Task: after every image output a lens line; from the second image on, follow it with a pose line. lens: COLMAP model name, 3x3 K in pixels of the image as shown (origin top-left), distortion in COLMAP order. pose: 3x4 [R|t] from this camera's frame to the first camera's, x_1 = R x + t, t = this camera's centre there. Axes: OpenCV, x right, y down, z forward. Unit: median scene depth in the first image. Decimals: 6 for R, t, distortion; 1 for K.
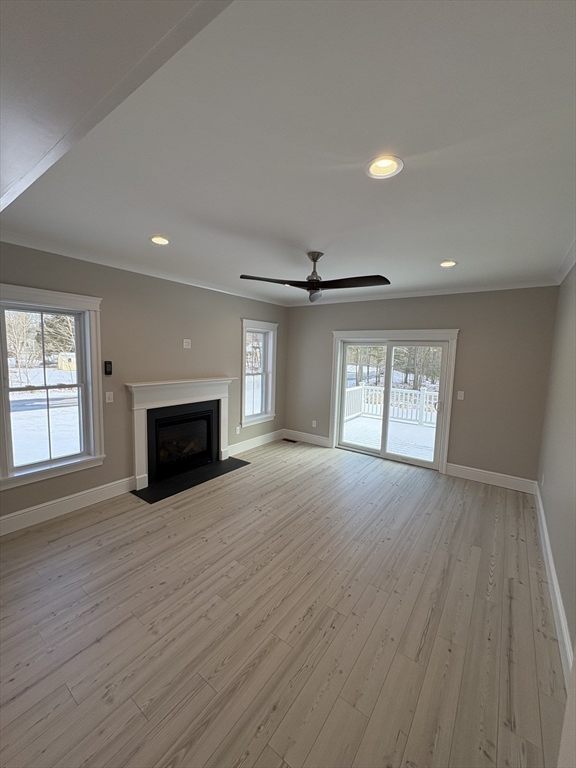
lens RADIAL K [[310.1, 0, 297.5], [0, 310.1, 387.1], [0, 0, 1]] dist [-0.000936, -0.000215]
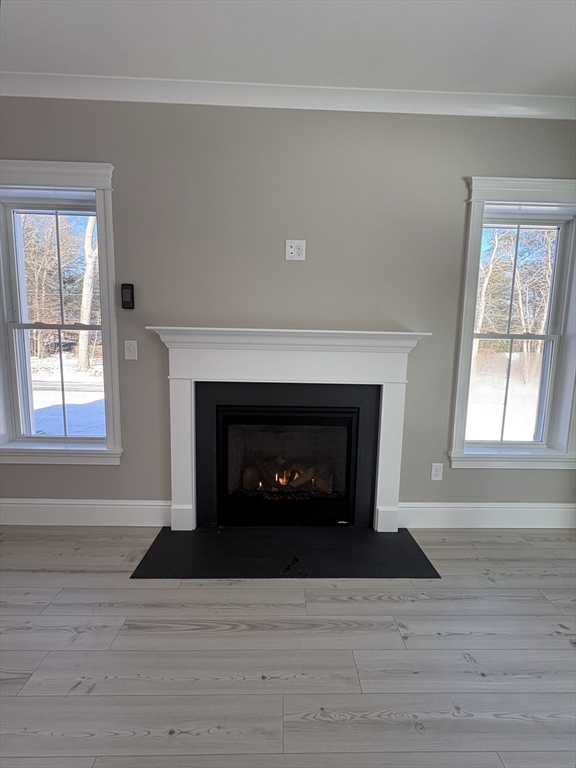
lens RADIAL K [[310.1, 0, 297.5], [0, 310.1, 387.1], [0, 0, 1]] dist [-0.000936, -0.000215]
pose [[0.582342, 0.073691, -0.809597, 0.024704], [-0.094463, 0.995271, 0.022644, 0.049769], [0.807437, 0.063290, 0.586549, 0.781502]]
